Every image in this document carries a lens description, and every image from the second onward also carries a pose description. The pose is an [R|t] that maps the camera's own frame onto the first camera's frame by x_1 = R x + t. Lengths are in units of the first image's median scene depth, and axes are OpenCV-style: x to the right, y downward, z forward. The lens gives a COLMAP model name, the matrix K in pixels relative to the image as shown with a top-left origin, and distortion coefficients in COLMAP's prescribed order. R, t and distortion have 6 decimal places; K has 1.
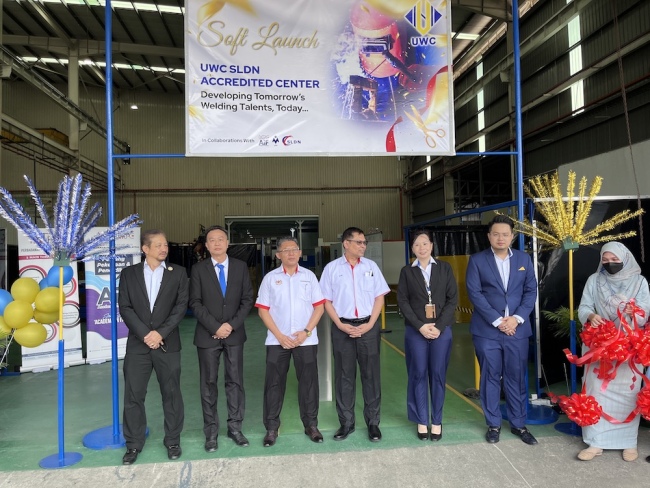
lens RADIAL K [[537.1, 0, 325.0], [0, 537.1, 244.0], [0, 0, 1]] dist [0.099515, -0.173845]
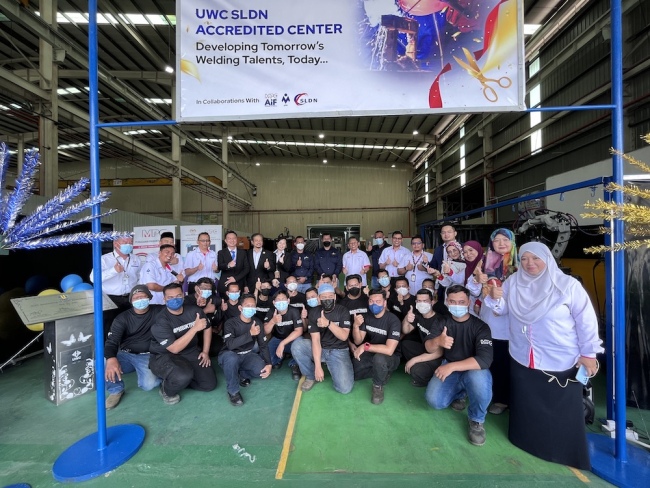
lens RADIAL K [[263.9, 0, 325.0], [0, 263.9, 244.0], [0, 0, 1]] dist [-0.000055, -0.000022]
pose [[0.988268, 0.008155, -0.152511, 0.025913], [-0.006922, 0.999939, 0.008615, 0.017358], [0.152572, -0.007458, 0.988264, 0.605763]]
